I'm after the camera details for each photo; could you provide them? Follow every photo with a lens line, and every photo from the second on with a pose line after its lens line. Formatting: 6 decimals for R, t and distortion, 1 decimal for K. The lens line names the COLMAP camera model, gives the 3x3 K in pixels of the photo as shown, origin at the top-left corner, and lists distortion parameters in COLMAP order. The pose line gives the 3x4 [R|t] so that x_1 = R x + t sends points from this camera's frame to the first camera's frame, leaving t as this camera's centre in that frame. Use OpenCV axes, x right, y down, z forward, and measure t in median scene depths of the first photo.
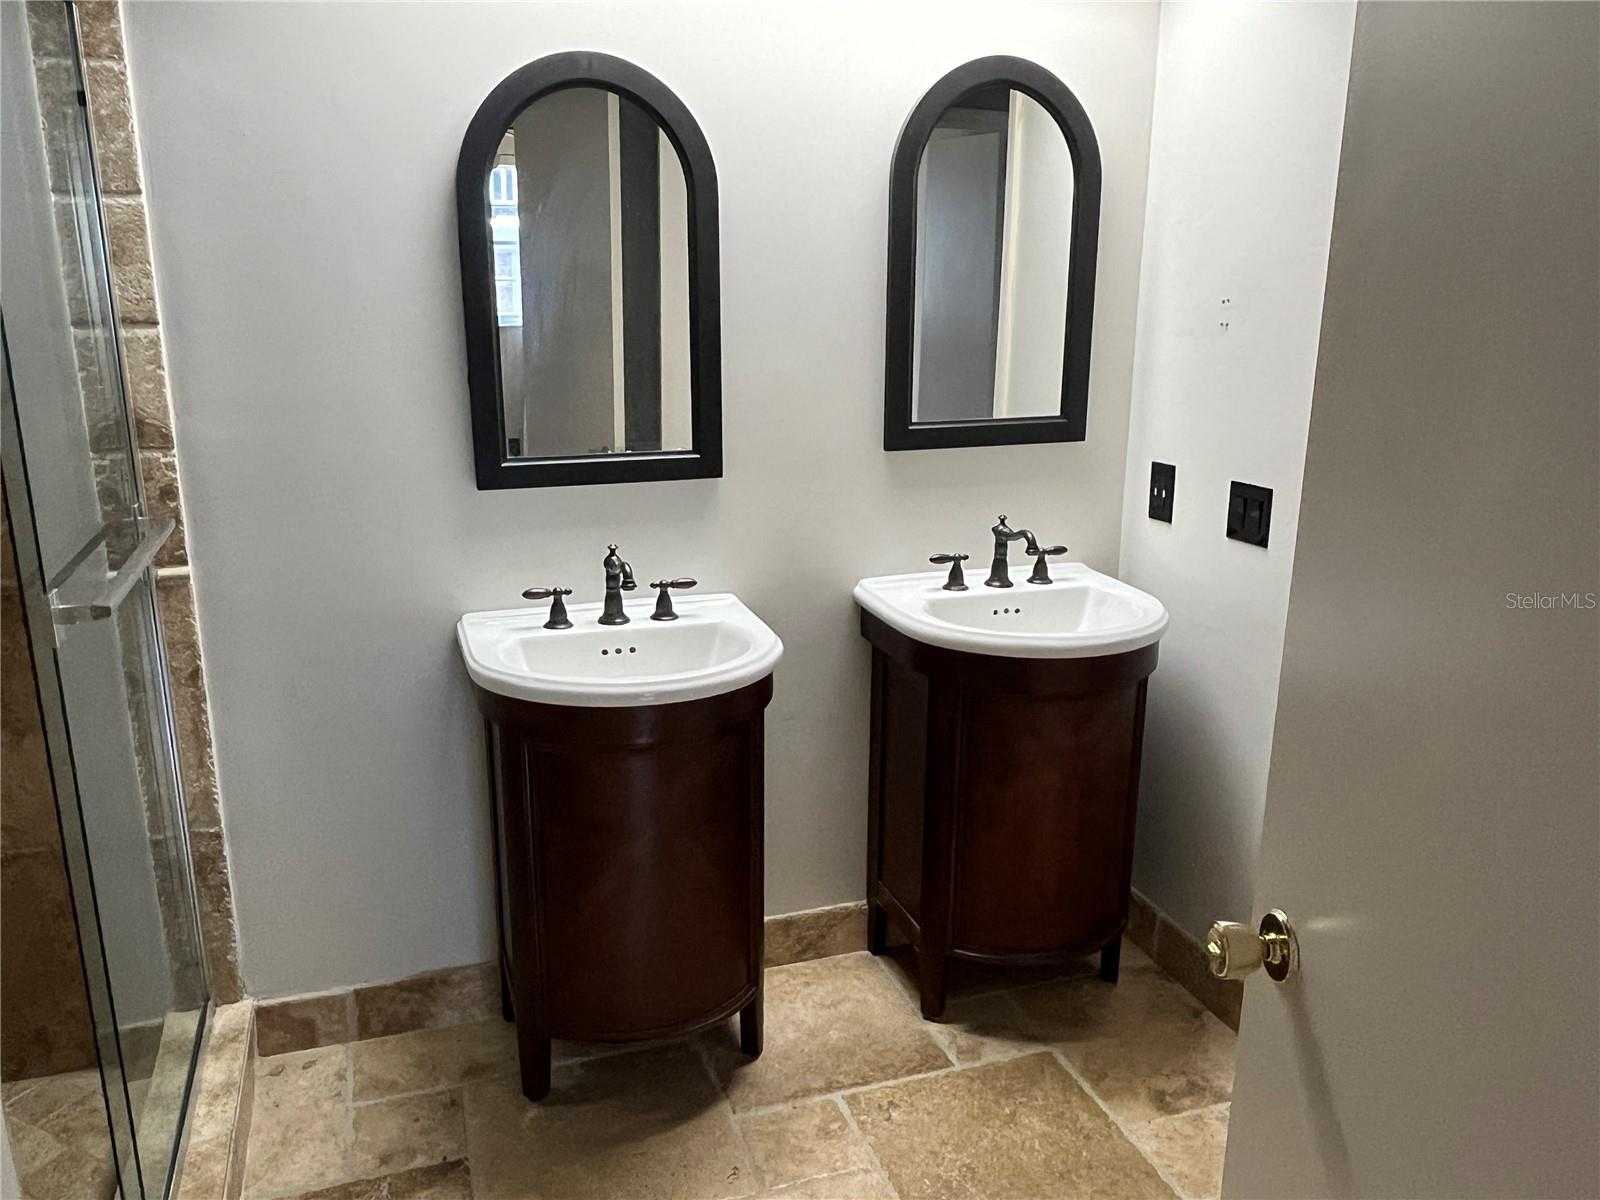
lens RADIAL K [[1216.6, 0, 794.8], [0, 1216.6, 595.7], [0, 0, 1]] dist [-0.000745, -0.004420]
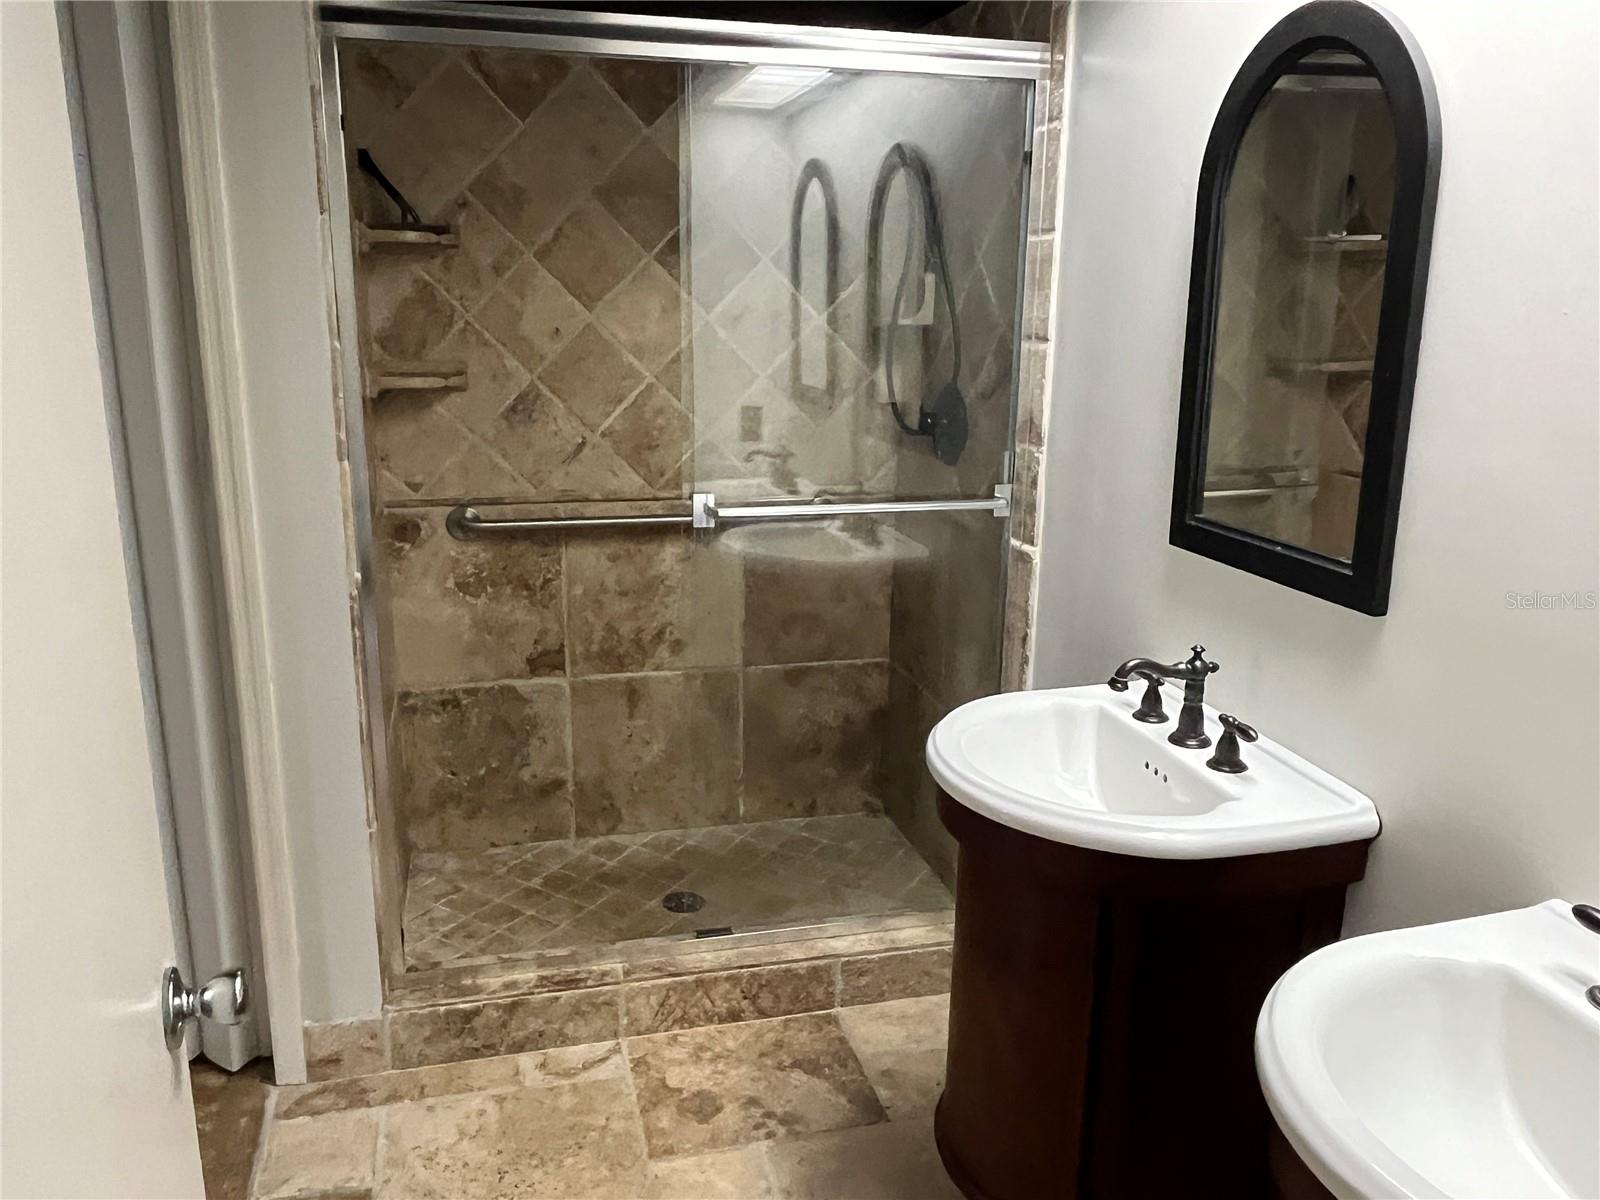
lens RADIAL K [[1216.6, 0, 787.4], [0, 1216.6, 597.8], [0, 0, 1]] dist [-0.000745, -0.004420]
pose [[-0.082893, 0.240032, -0.967219, 0.615113], [-0.260660, 0.931549, 0.253520, -0.198710], [0.961865, 0.273131, -0.014652, 0.747850]]
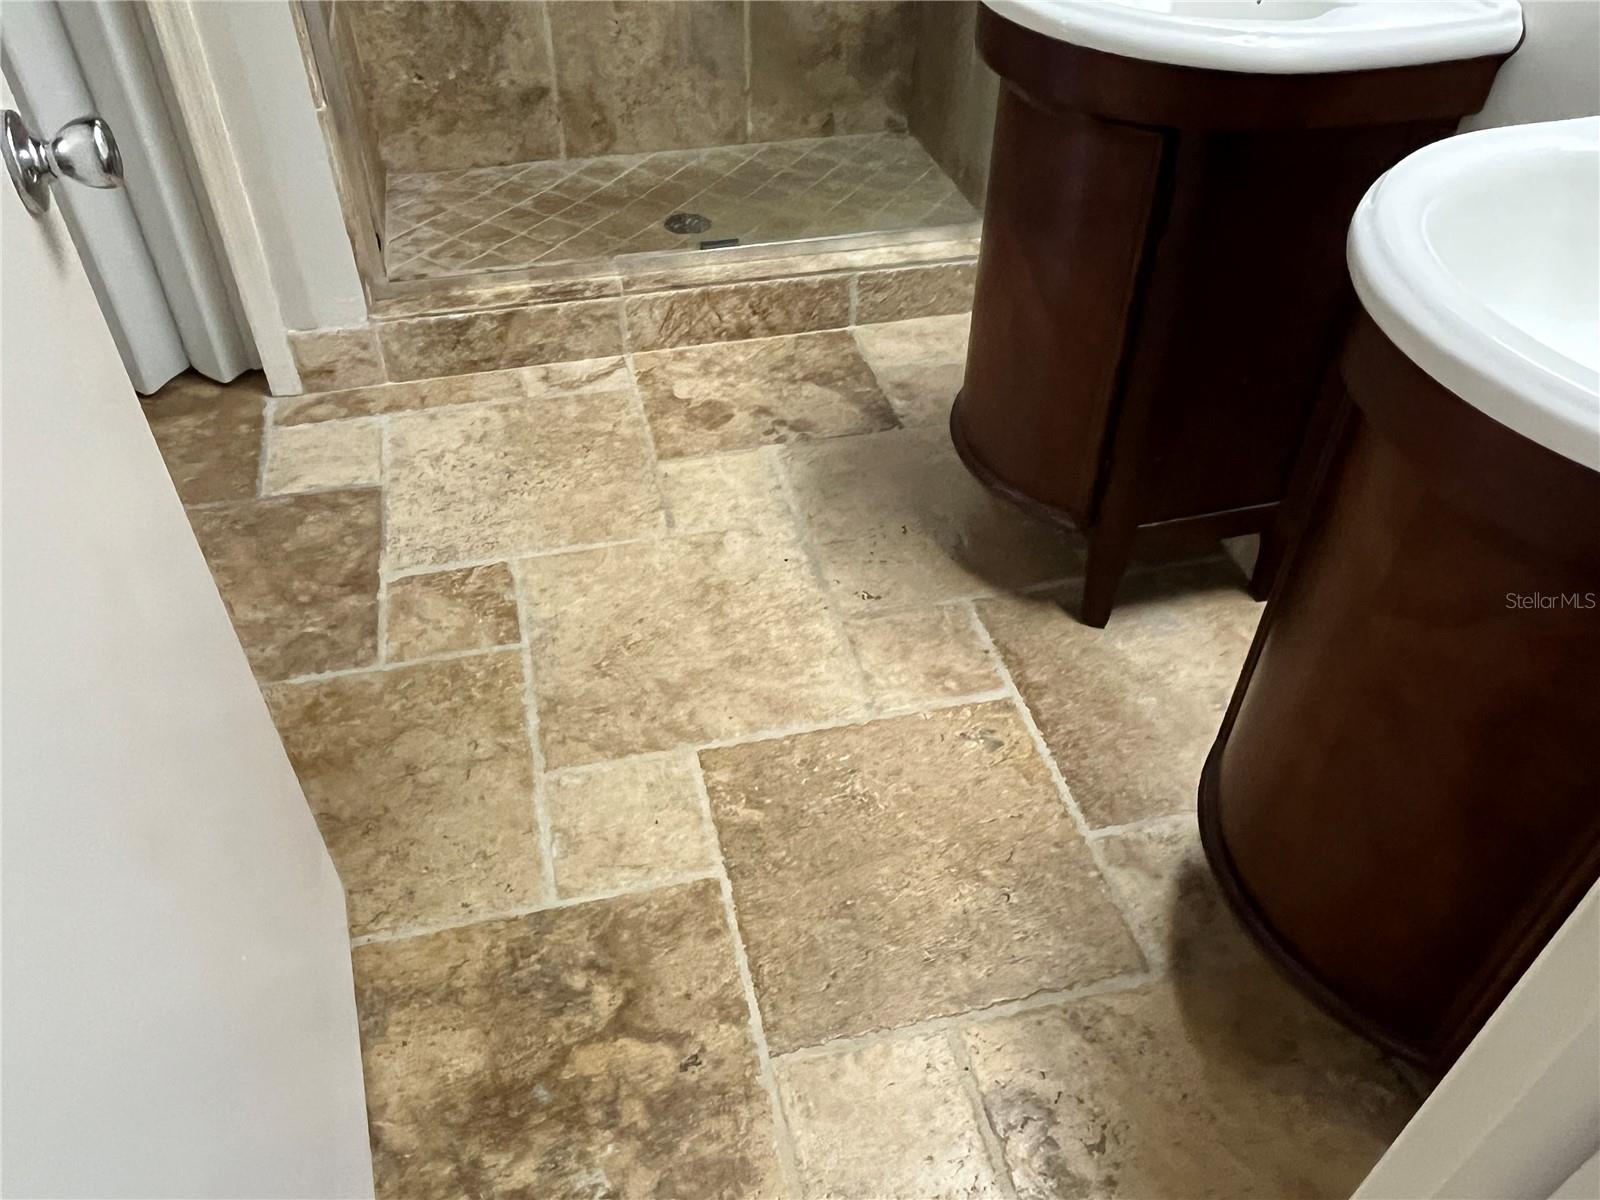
lens RADIAL K [[1216.6, 0, 802.2], [0, 1216.6, 607.2], [0, 0, 1]] dist [-0.000745, -0.004420]
pose [[-0.086774, 0.666317, -0.740603, 0.571475], [-0.260377, 0.702398, 0.662451, -0.092279], [0.961600, 0.250319, 0.112543, 0.779355]]
